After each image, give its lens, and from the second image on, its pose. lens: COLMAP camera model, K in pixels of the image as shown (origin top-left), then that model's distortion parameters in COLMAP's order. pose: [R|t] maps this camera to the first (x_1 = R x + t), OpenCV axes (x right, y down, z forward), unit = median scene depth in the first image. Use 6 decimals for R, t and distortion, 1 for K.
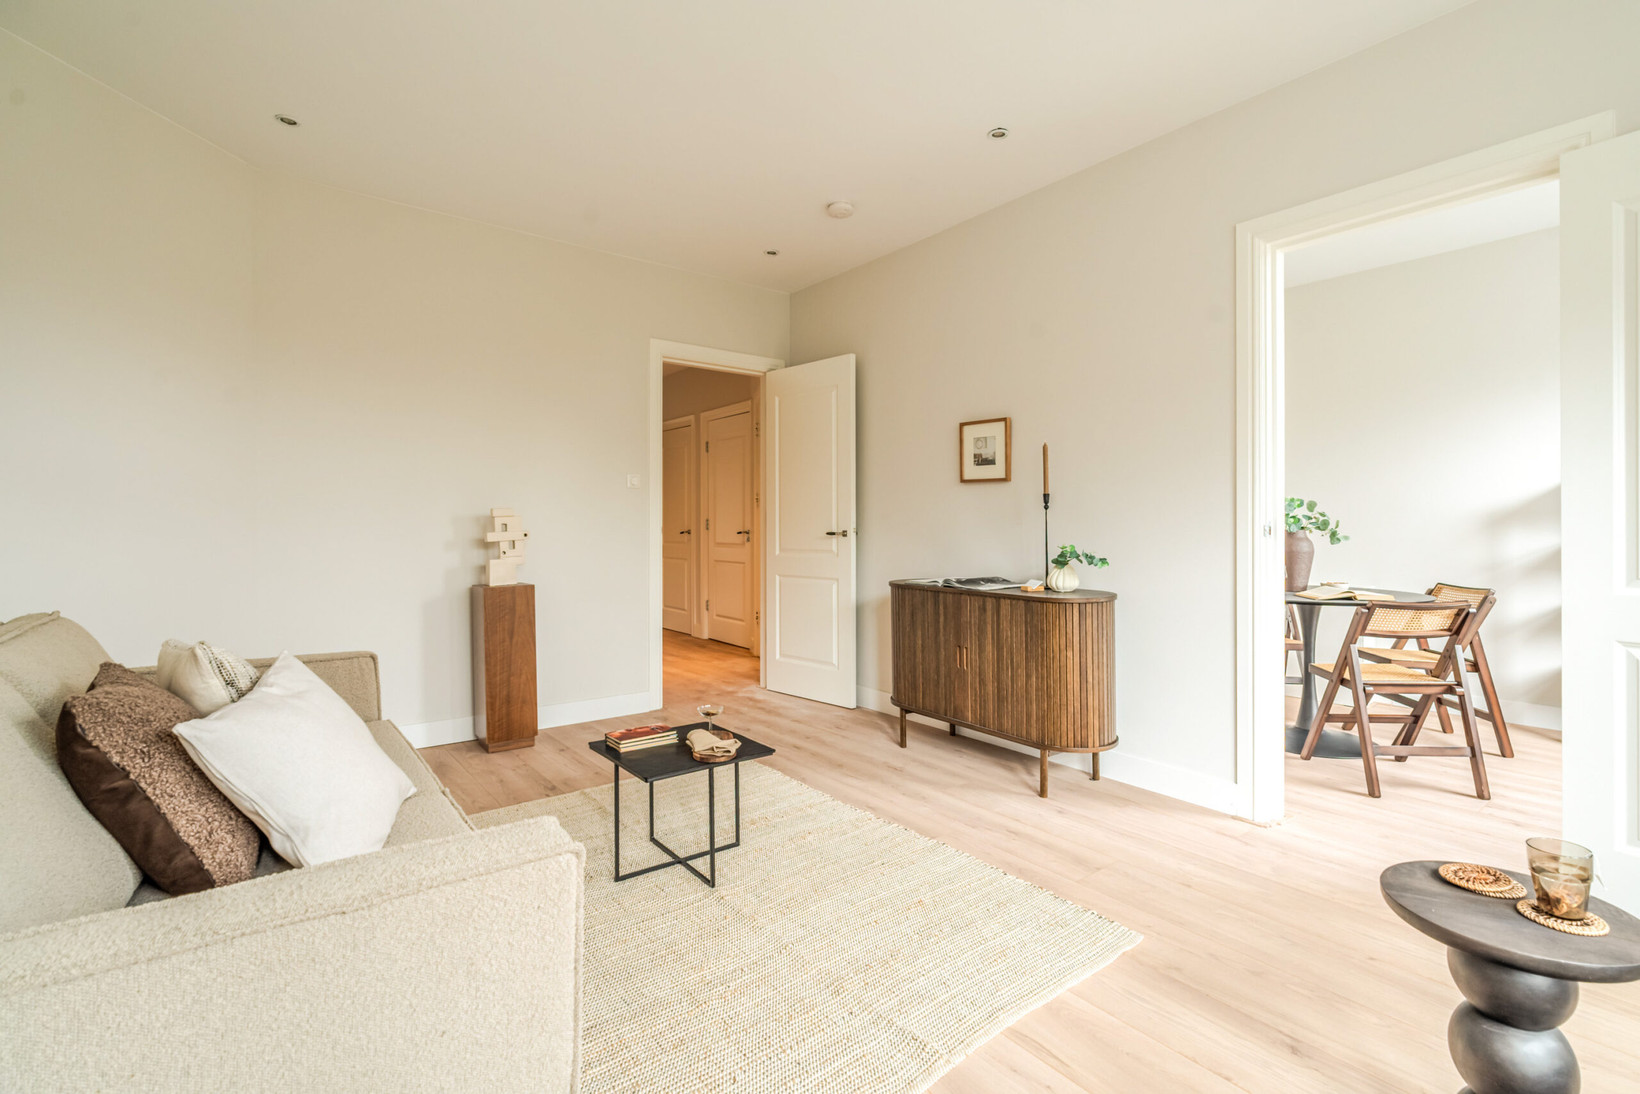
lens RADIAL K [[742.1, 0, 812.6], [0, 742.1, 533.5], [0, 0, 1]] dist [-0.002480, -0.000219]
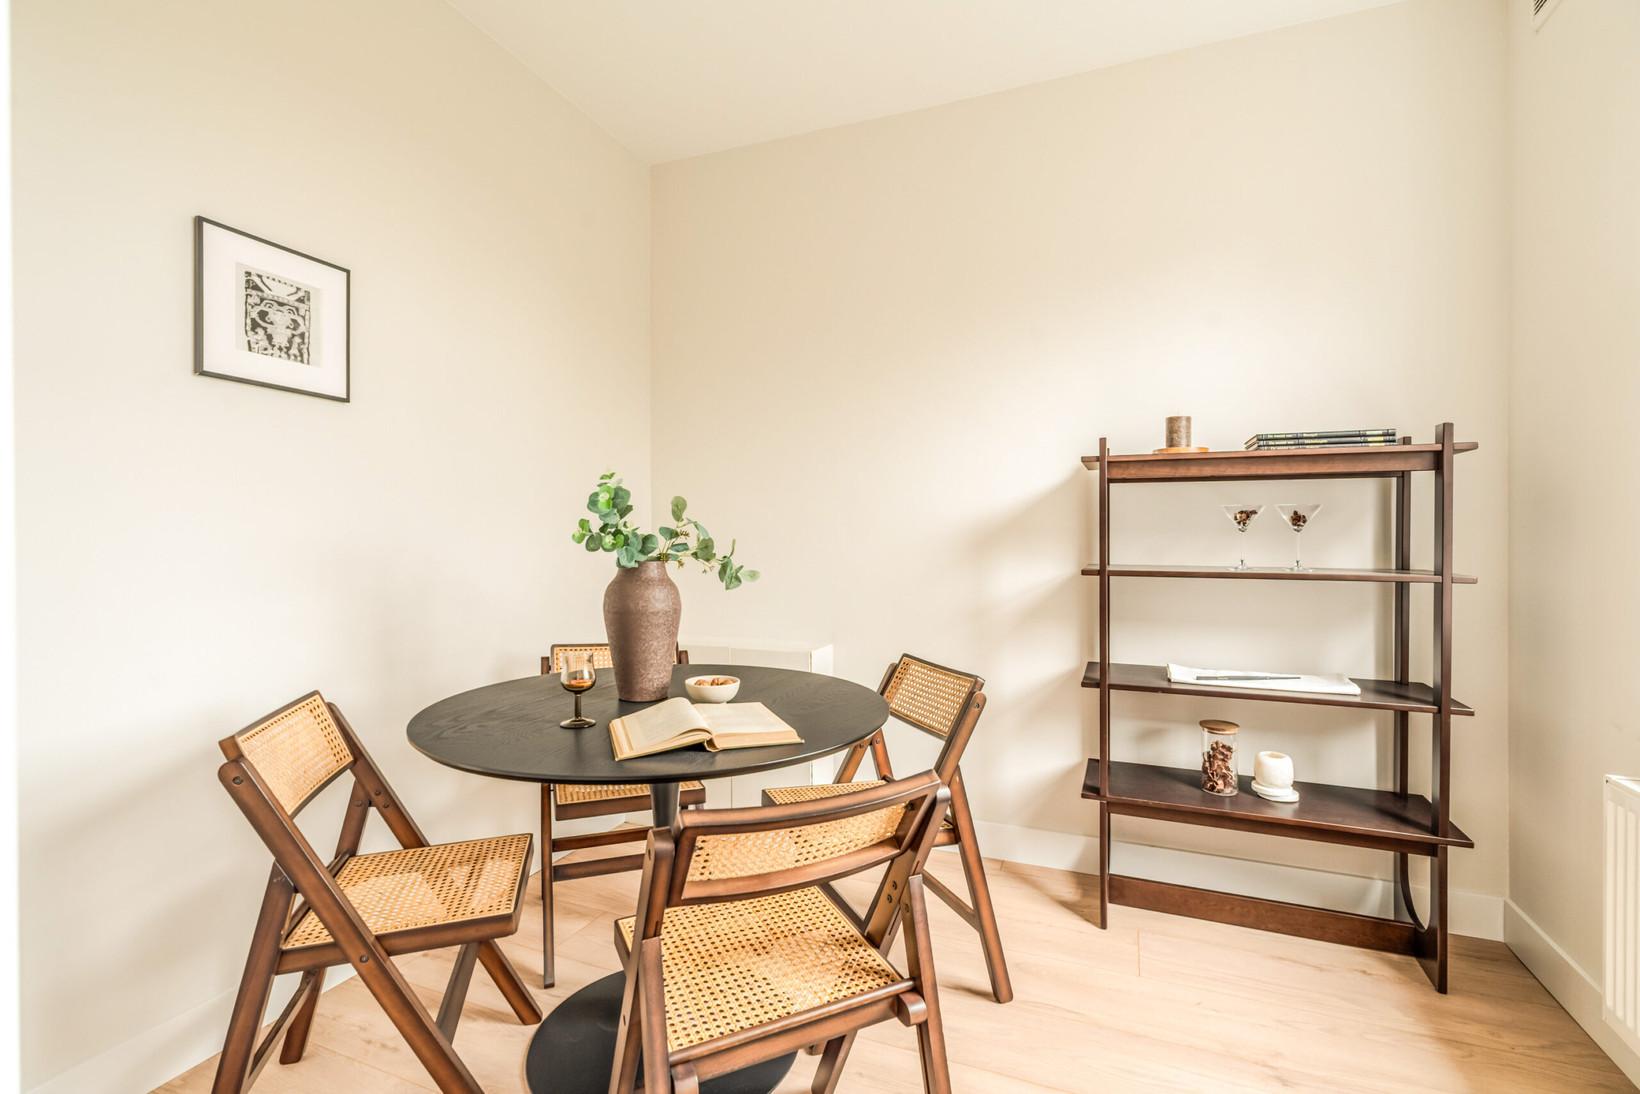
lens RADIAL K [[748.6, 0, 801.7], [0, 748.6, 551.5], [0, 0, 1]] dist [-0.000299, -0.000174]
pose [[0.868221, -0.002779, 0.496170, 0.544988], [0.001504, 0.999994, 0.002970, -0.012325], [-0.496175, -0.001833, 0.868220, 0.601426]]
